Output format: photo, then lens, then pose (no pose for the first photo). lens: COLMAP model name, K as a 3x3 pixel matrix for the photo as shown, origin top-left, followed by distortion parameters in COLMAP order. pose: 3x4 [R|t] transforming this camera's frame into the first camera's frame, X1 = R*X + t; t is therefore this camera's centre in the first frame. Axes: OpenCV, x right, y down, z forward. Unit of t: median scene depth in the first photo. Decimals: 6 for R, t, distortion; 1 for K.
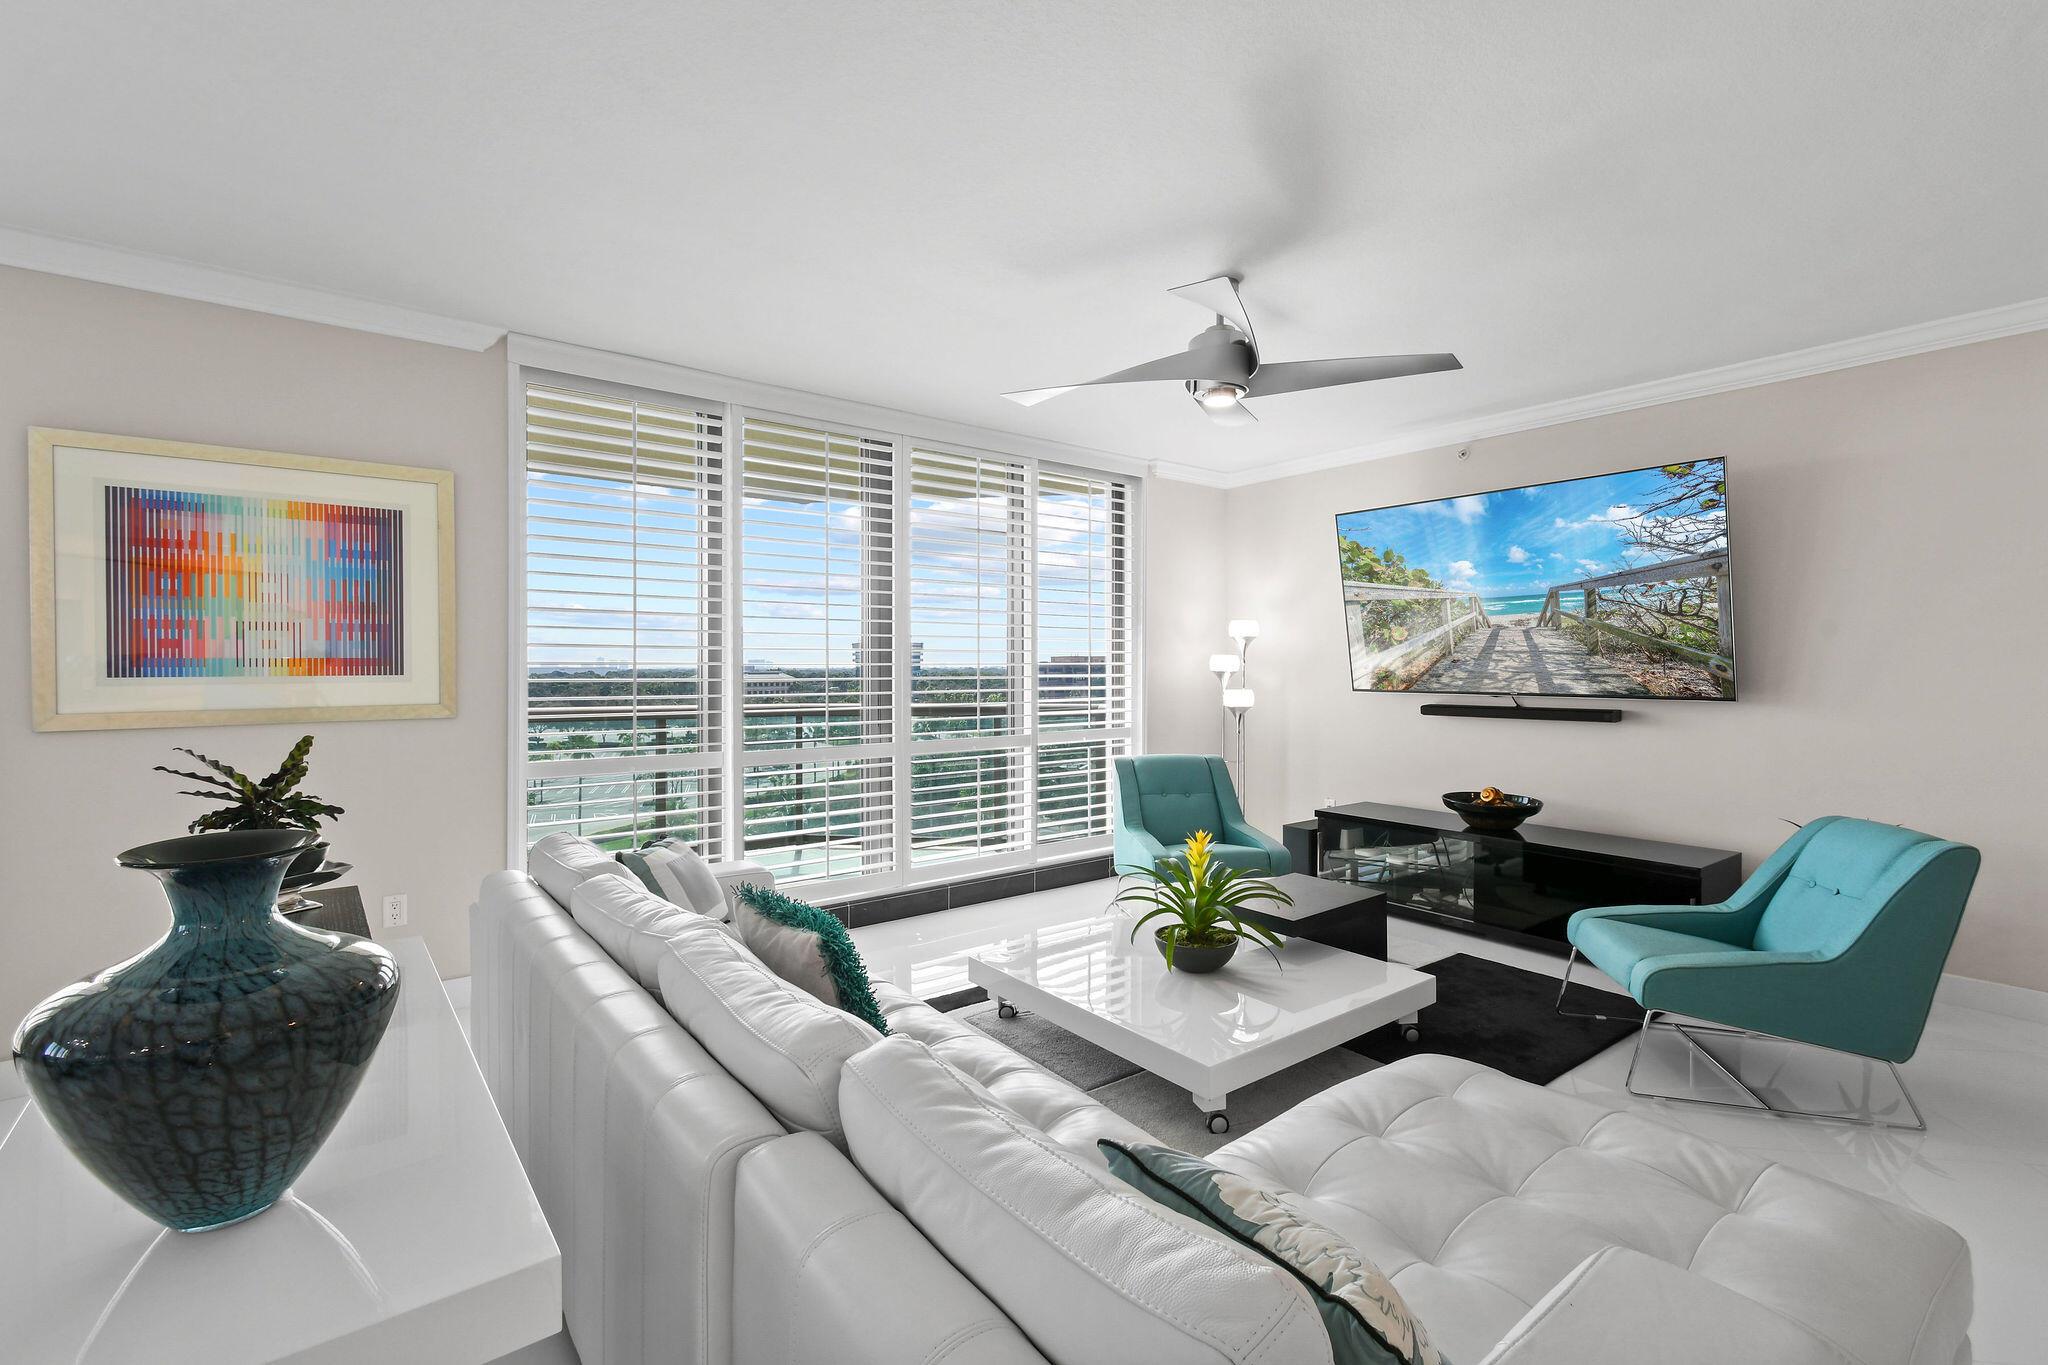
lens RADIAL K [[914.7, 0, 1051.2], [0, 914.7, 677.9], [0, 0, 1]] dist [0.000005, -0.000022]
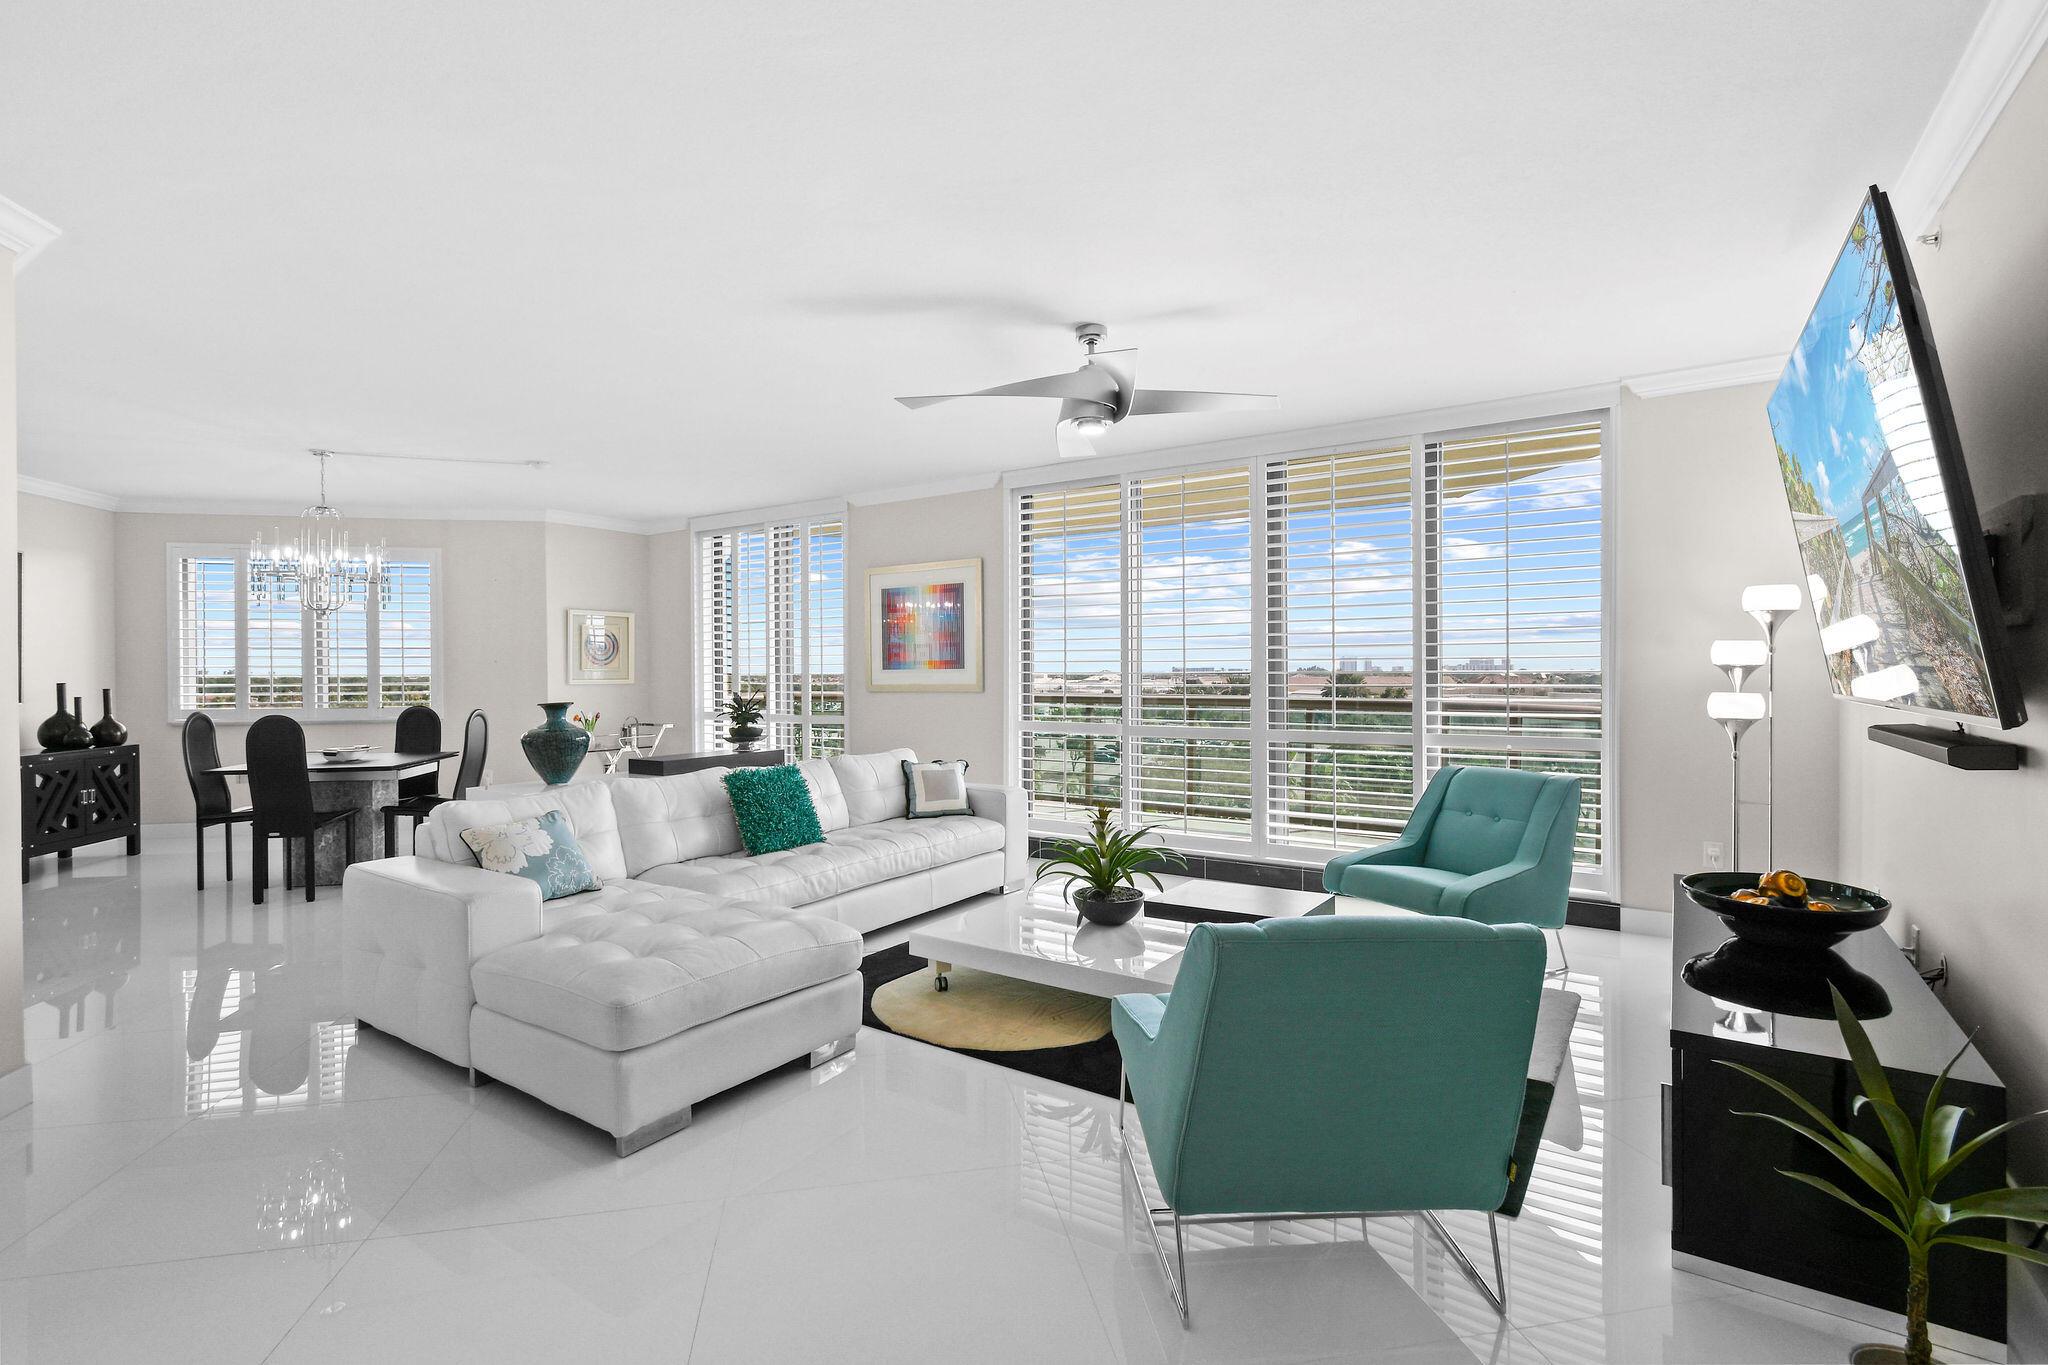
lens RADIAL K [[929.2, 0, 987.4], [0, 929.2, 669.3], [0, 0, 1]] dist [0.001082, -0.004940]
pose [[0.285445, -0.001277, -0.958394, 0.936173], [-0.004274, 0.999987, -0.002605, 0.001919], [0.958385, 0.004839, 0.285436, 0.393219]]
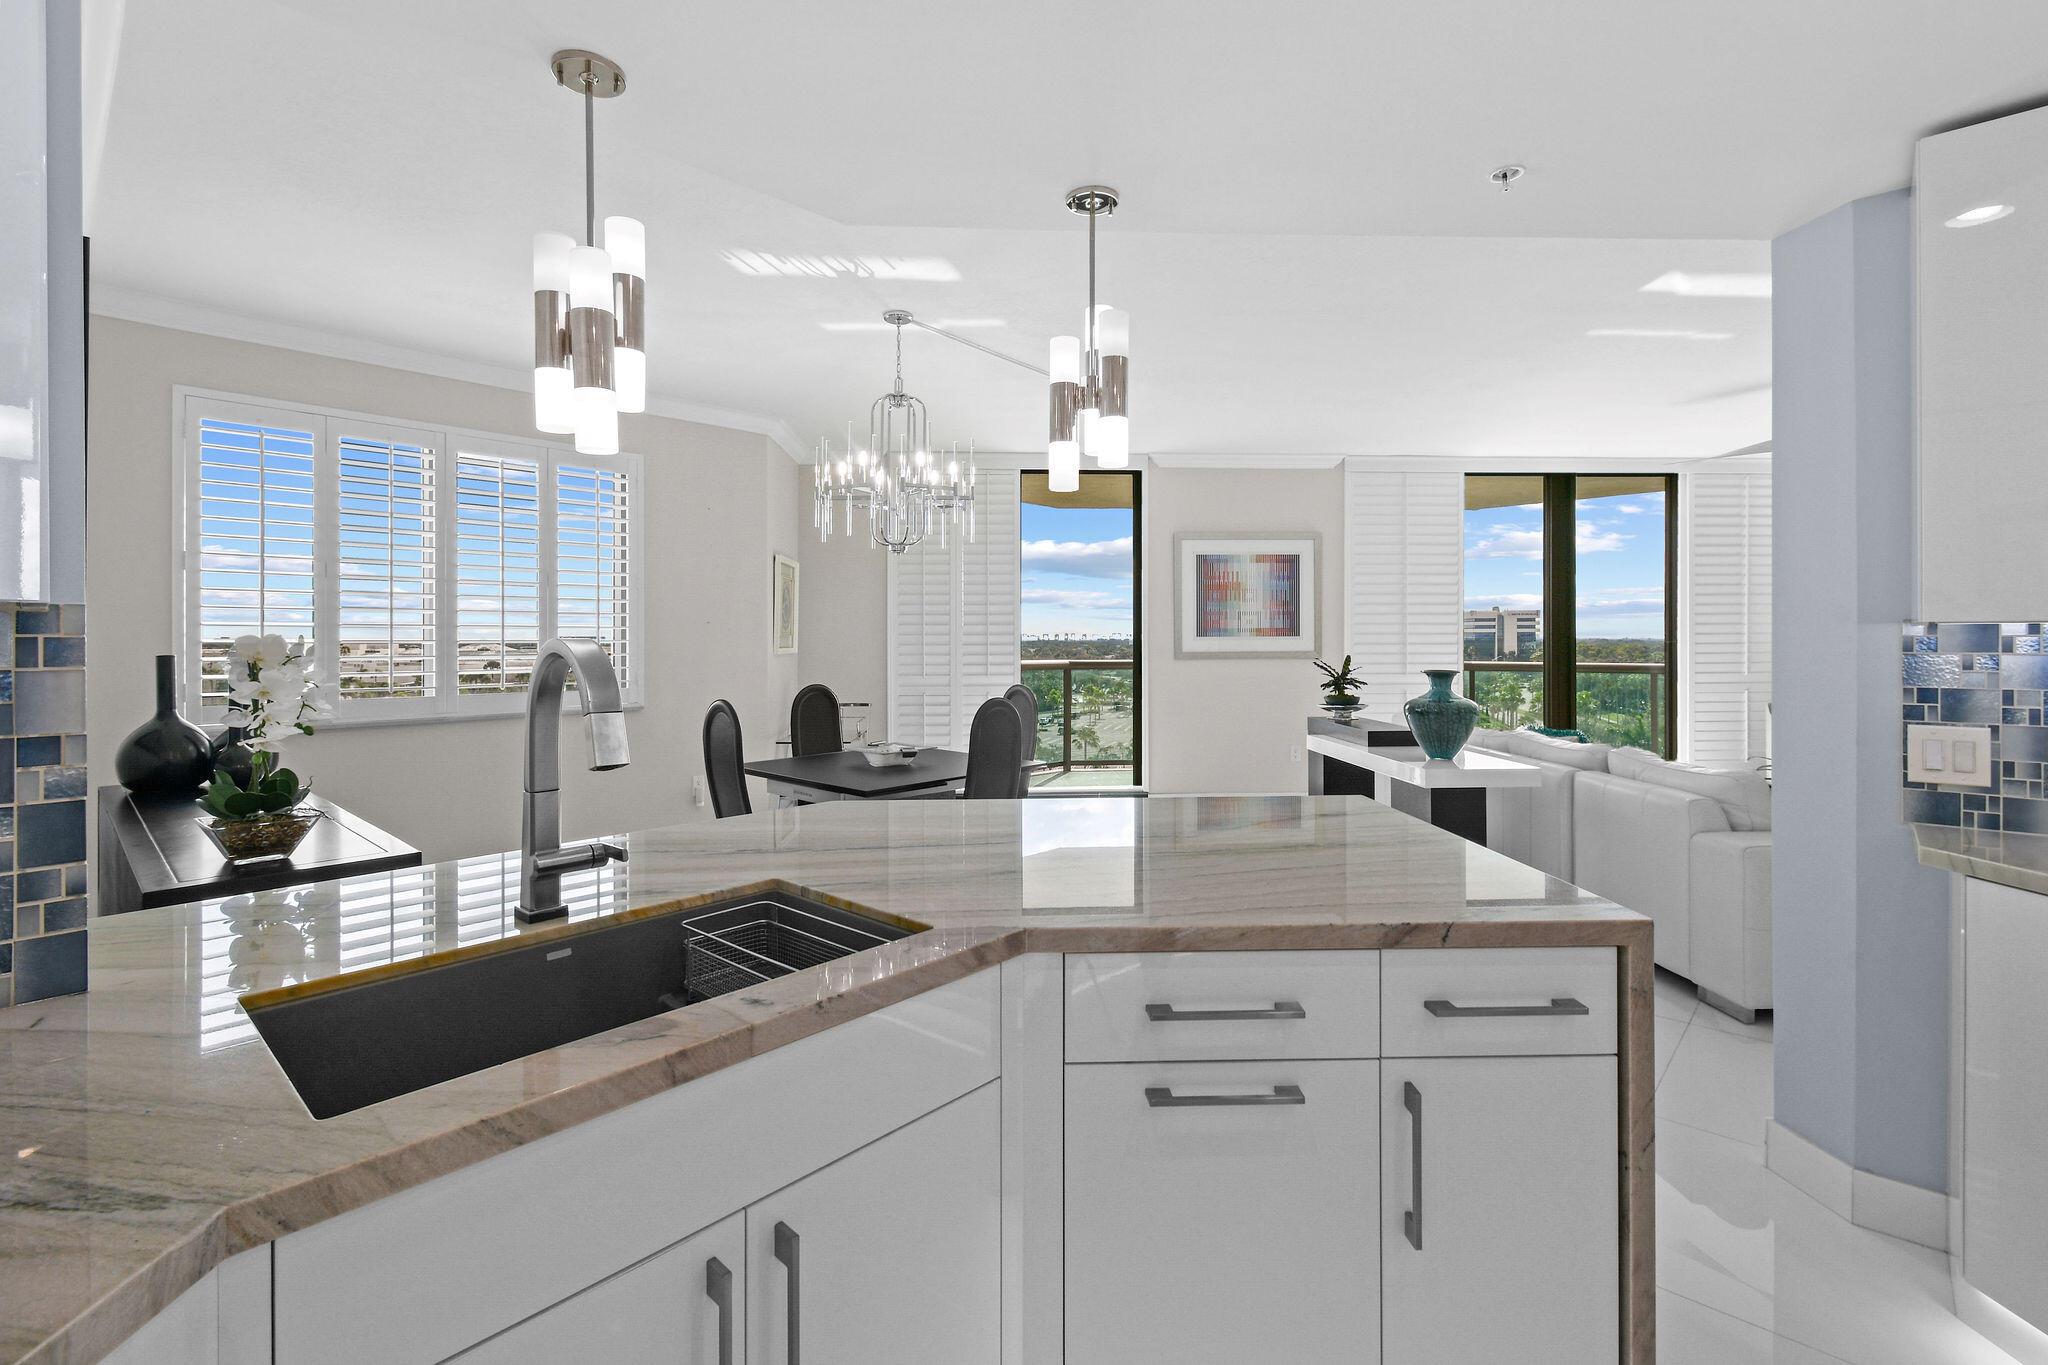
lens RADIAL K [[916.4, 0, 1024.4], [0, 916.4, 661.9], [0, 0, 1]] dist [0.000153, -0.000337]
pose [[0.800466, 0.016185, -0.599159, 0.017335], [-0.006614, 0.999813, 0.018173, 0.017043], [0.599341, -0.010584, 0.800424, -0.792586]]
